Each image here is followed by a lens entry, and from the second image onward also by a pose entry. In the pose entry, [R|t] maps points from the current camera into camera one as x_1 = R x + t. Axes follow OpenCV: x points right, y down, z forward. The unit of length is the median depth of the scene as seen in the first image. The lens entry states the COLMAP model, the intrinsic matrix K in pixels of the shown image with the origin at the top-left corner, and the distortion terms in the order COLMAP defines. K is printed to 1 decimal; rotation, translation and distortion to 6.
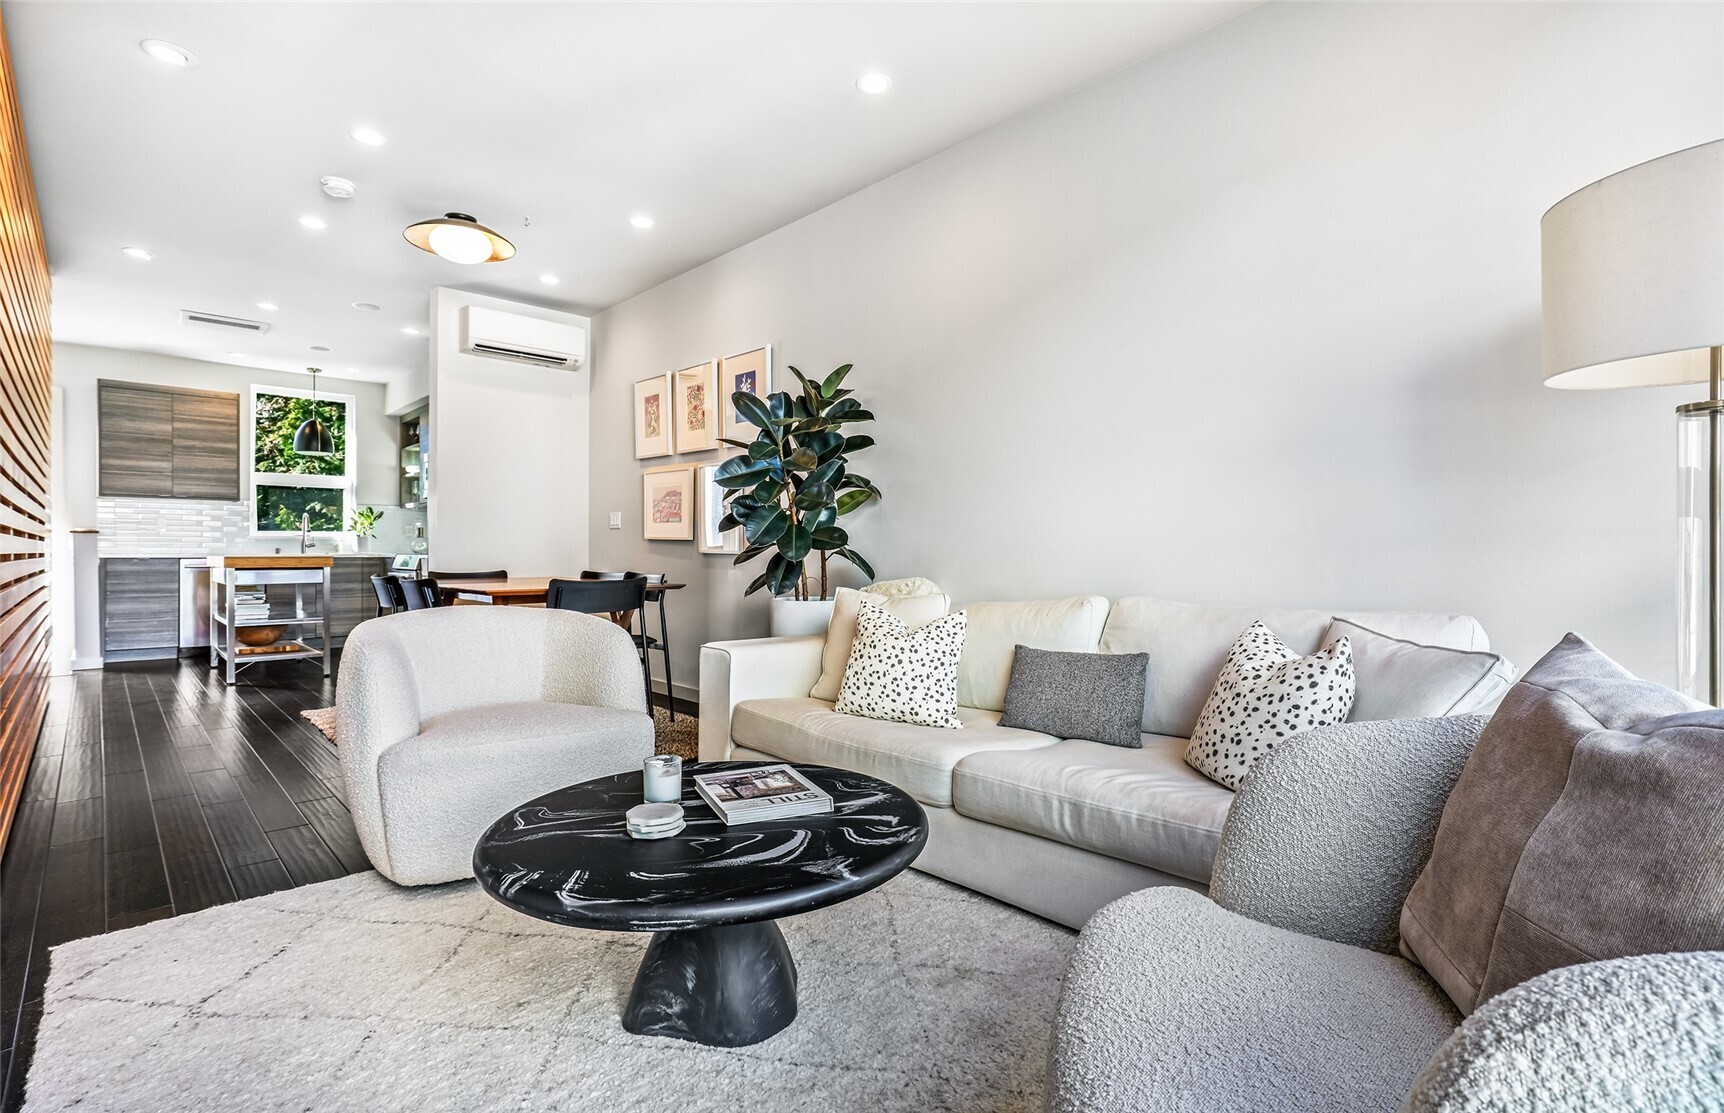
lens RADIAL K [[833.0, 0, 865.6], [0, 833.0, 561.4], [0, 0, 1]] dist [0.000950, 0.000117]
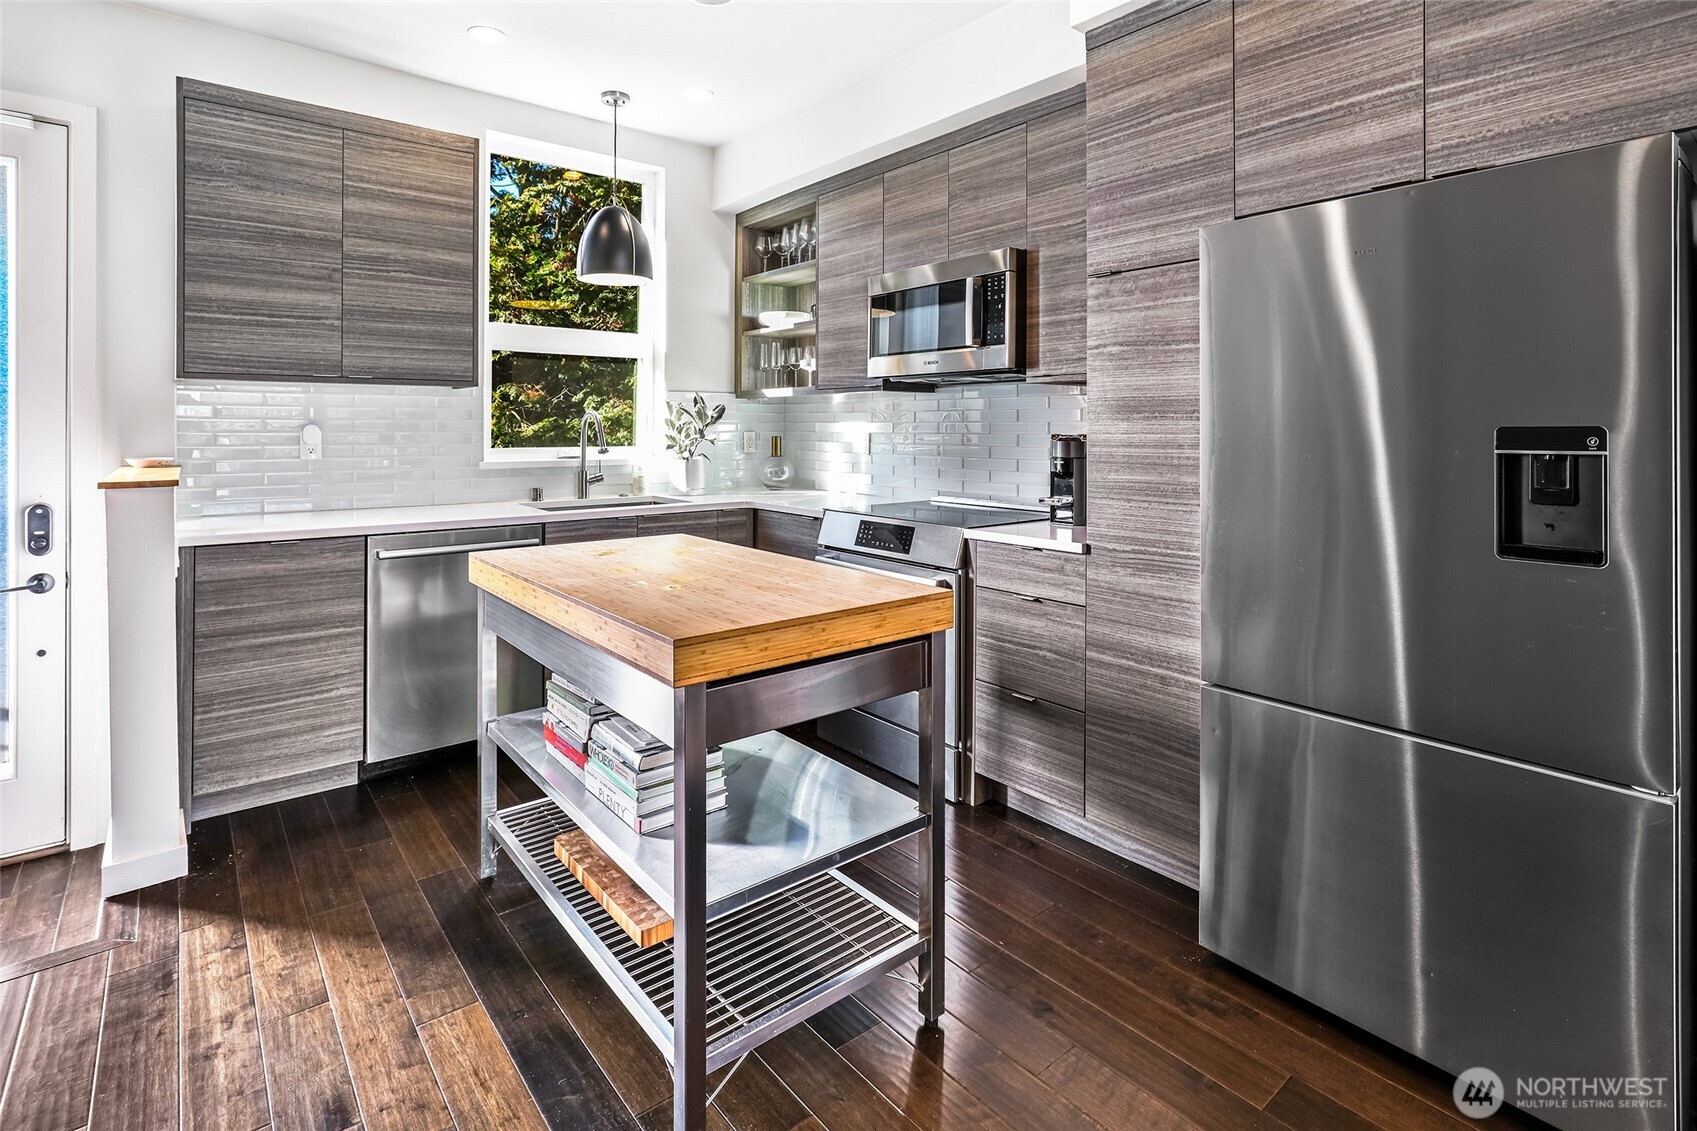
lens RADIAL K [[807.4, 0, 798.6], [0, 807.4, 434.9], [0, 0, 1]] dist [-0.010902, 0.000194]
pose [[0.995957, 0.005181, -0.089685, -0.569363], [-0.004996, 0.999985, 0.002287, -0.051414], [0.089695, -0.001830, 0.995968, 0.622585]]
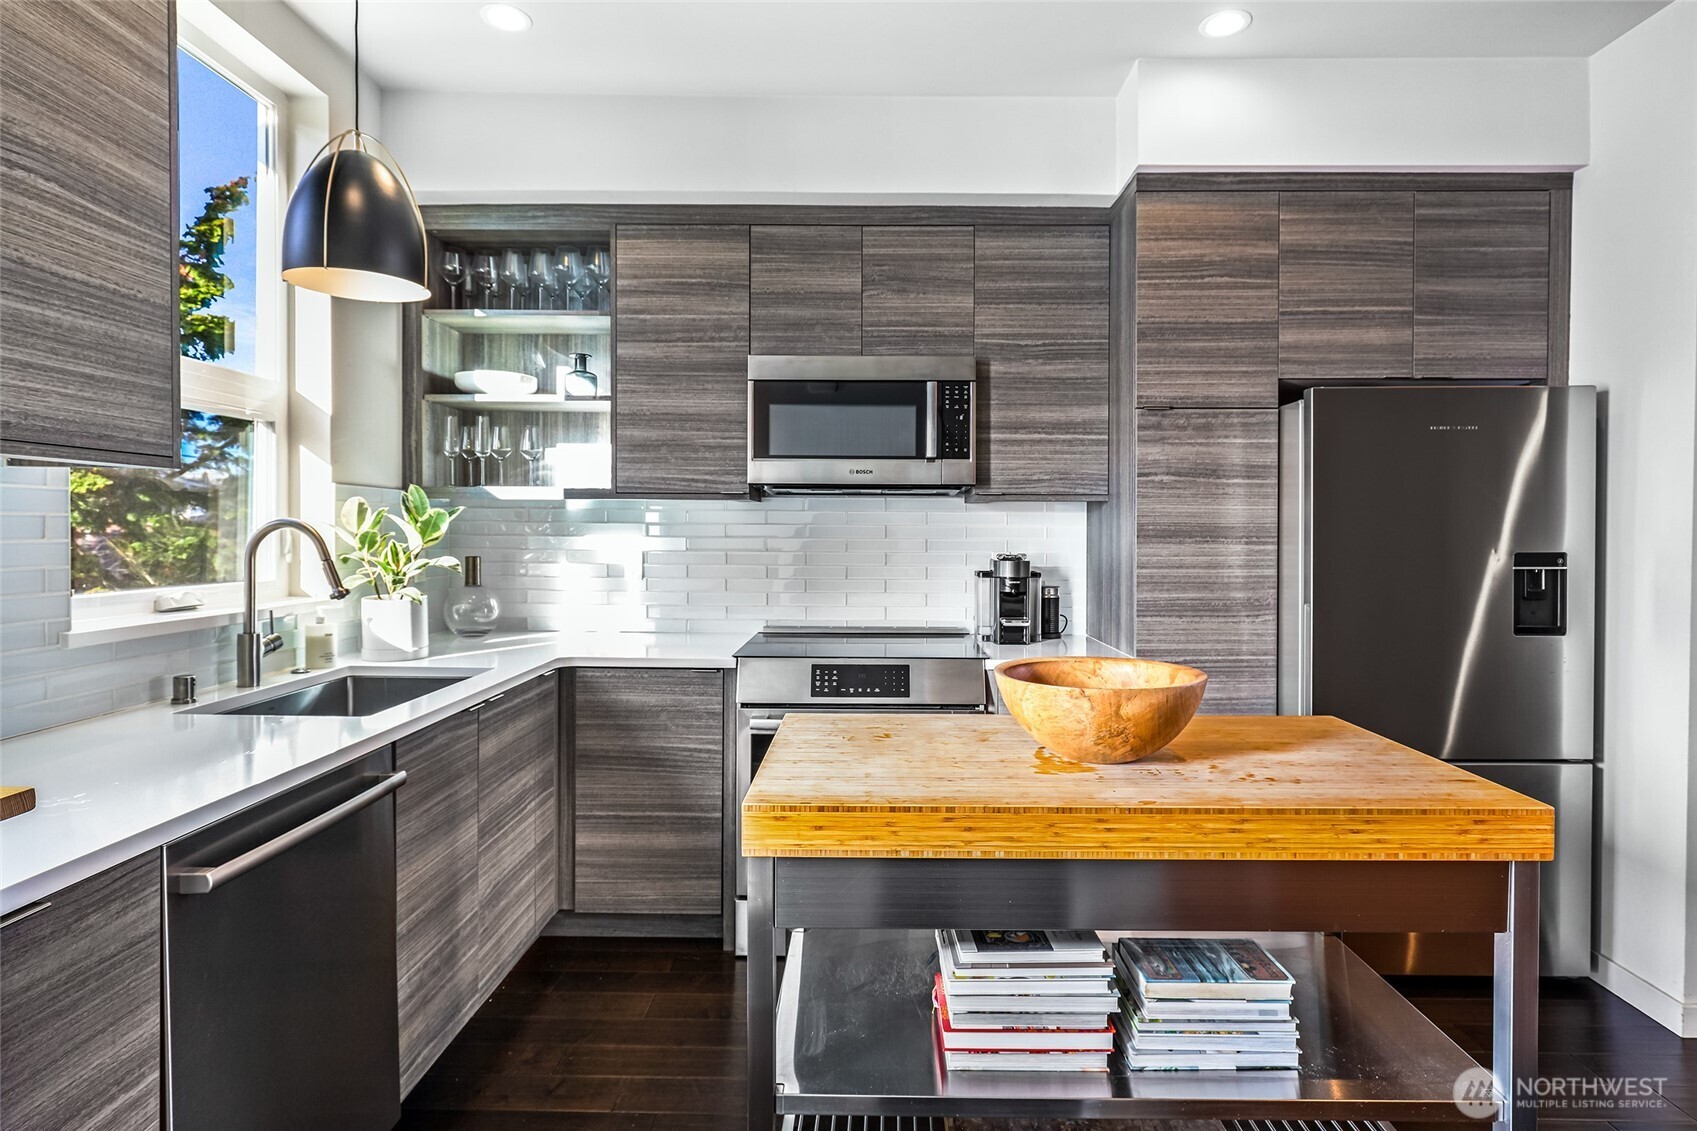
lens RADIAL K [[919.1, 0, 849.8], [0, 919.1, 550.2], [0, 0, 1]] dist [0.006436, 0.001354]
pose [[0.692444, -0.009420, 0.721410, -0.823410], [-0.000723, 0.999905, 0.013750, -0.058717], [-0.721471, -0.010043, 0.692372, 0.759106]]
